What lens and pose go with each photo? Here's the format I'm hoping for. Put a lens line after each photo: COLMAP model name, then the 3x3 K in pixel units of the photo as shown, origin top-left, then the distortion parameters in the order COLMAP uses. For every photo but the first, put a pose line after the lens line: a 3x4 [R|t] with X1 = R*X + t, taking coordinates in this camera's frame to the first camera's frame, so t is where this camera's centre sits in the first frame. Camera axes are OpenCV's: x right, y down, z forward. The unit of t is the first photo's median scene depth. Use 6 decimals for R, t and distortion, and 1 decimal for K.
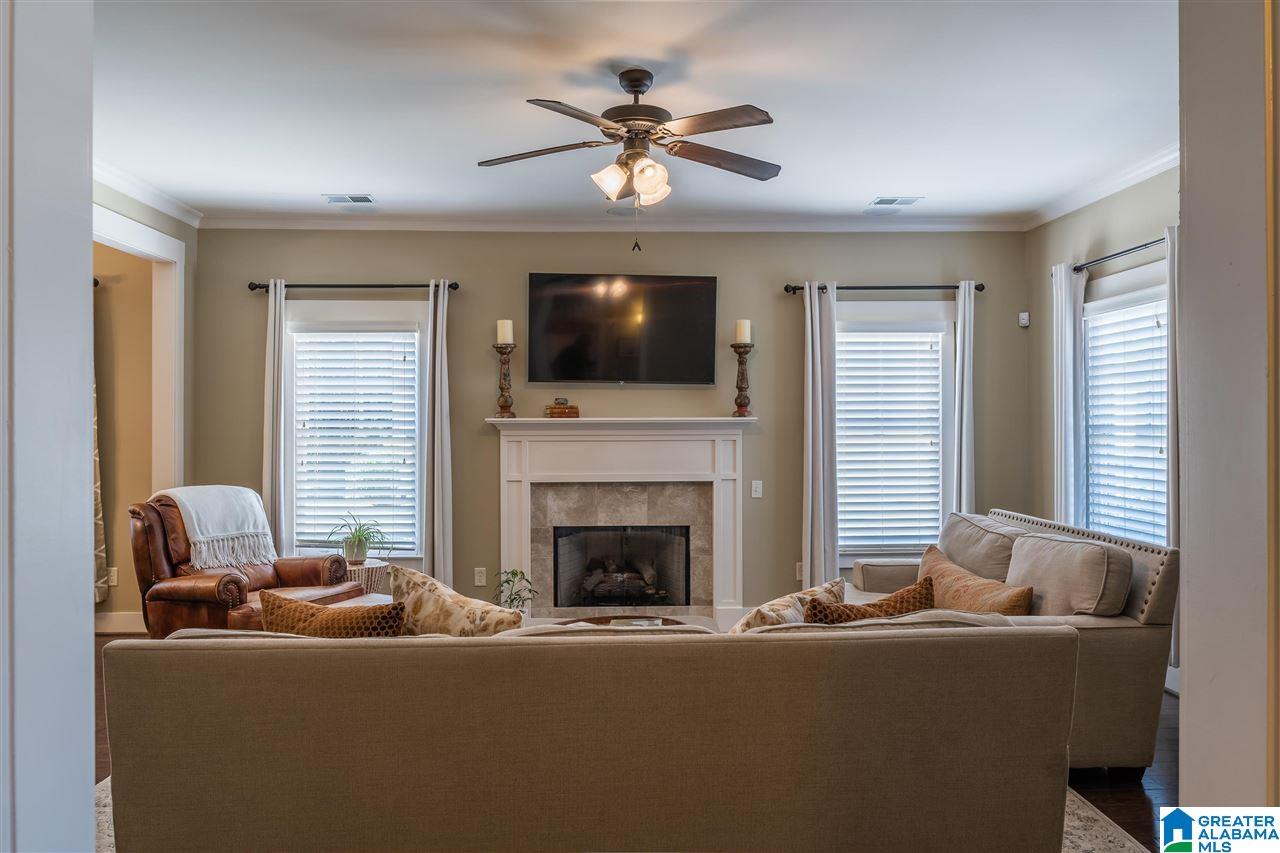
lens RADIAL K [[878.6, 0, 637.1], [0, 878.6, 423.6], [0, 0, 1]] dist [-0.001567, -0.002883]
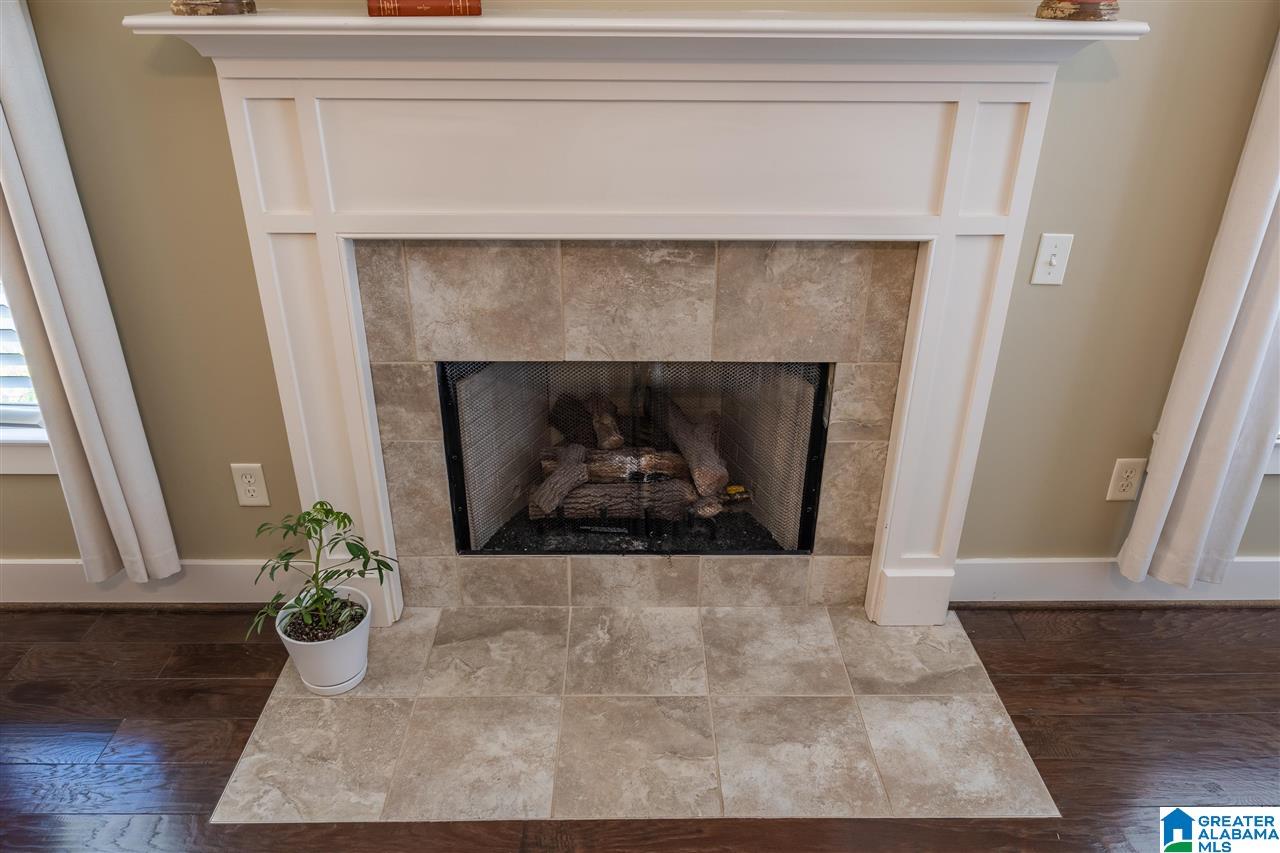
lens RADIAL K [[878.6, 0, 637.1], [0, 878.6, 423.6], [0, 0, 1]] dist [-0.001567, -0.002883]
pose [[0.999676, 0.019941, -0.015820, -0.011139], [-0.010273, 0.884724, 0.466003, -0.021416], [0.023289, -0.465689, 0.884642, 0.686448]]
